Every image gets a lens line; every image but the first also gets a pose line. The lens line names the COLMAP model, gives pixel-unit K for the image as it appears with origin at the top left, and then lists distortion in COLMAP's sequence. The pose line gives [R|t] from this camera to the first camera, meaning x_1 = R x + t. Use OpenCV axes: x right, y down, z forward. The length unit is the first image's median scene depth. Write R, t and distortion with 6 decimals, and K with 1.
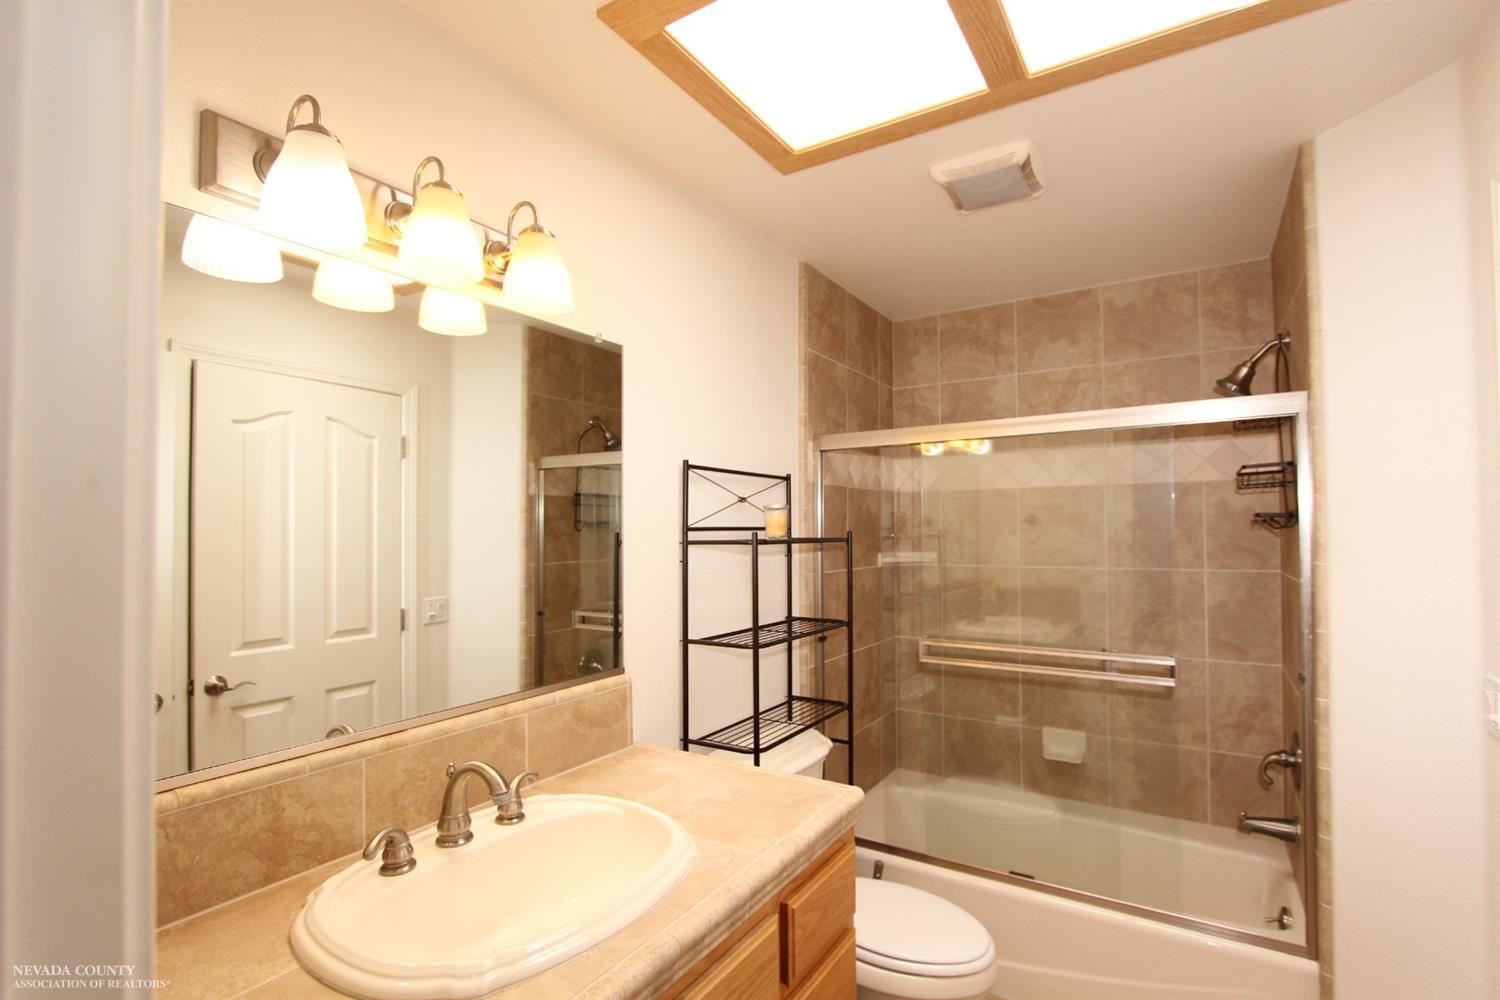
lens RADIAL K [[690.8, 0, 769.7], [0, 690.8, 516.0], [0, 0, 1]] dist [-0.013122, 0.001157]
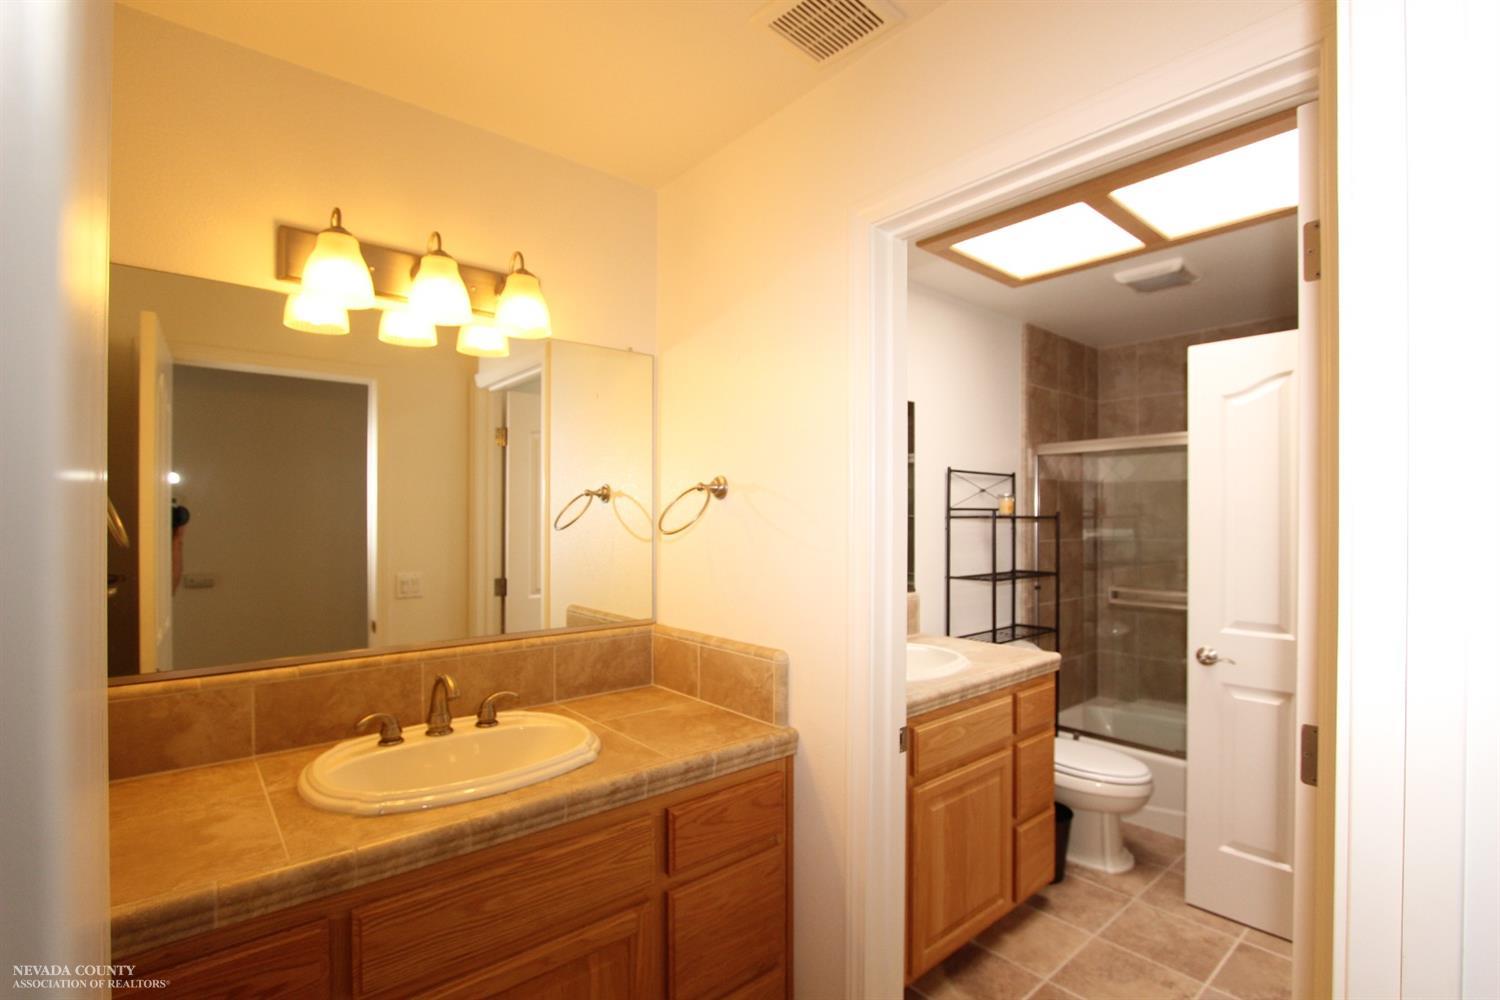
lens RADIAL K [[690.8, 0, 769.7], [0, 690.8, 516.0], [0, 0, 1]] dist [-0.013122, 0.001157]
pose [[0.955611, 0.006564, -0.294558, -0.036936], [-0.000343, 0.999776, 0.021167, 0.000329], [0.294631, -0.020126, 0.955399, -0.565857]]
